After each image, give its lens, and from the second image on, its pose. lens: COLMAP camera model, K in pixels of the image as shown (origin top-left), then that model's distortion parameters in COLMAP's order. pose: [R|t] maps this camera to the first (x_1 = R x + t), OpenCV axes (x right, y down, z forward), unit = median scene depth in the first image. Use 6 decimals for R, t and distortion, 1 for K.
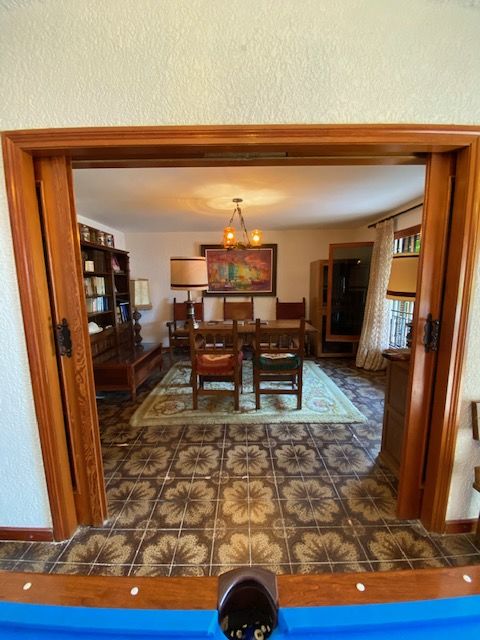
lens RADIAL K [[258.8, 0, 239.0], [0, 258.8, 318.5], [0, 0, 1]] dist [-0.001887, -0.000402]
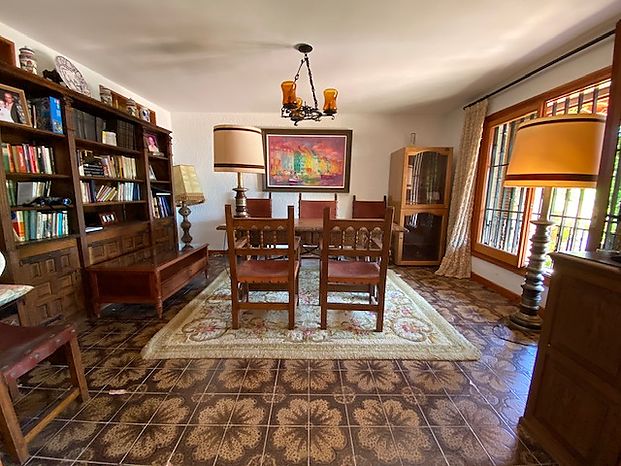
lens RADIAL K [[251.1, 0, 312.5], [0, 251.1, 232.9], [0, 0, 1]] dist [-0.001887, -0.000402]
pose [[0.999301, 0.026668, 0.026181, 0.008068], [-0.027310, 0.999328, 0.024442, 0.045500], [-0.025512, -0.025140, 0.999358, 0.272891]]
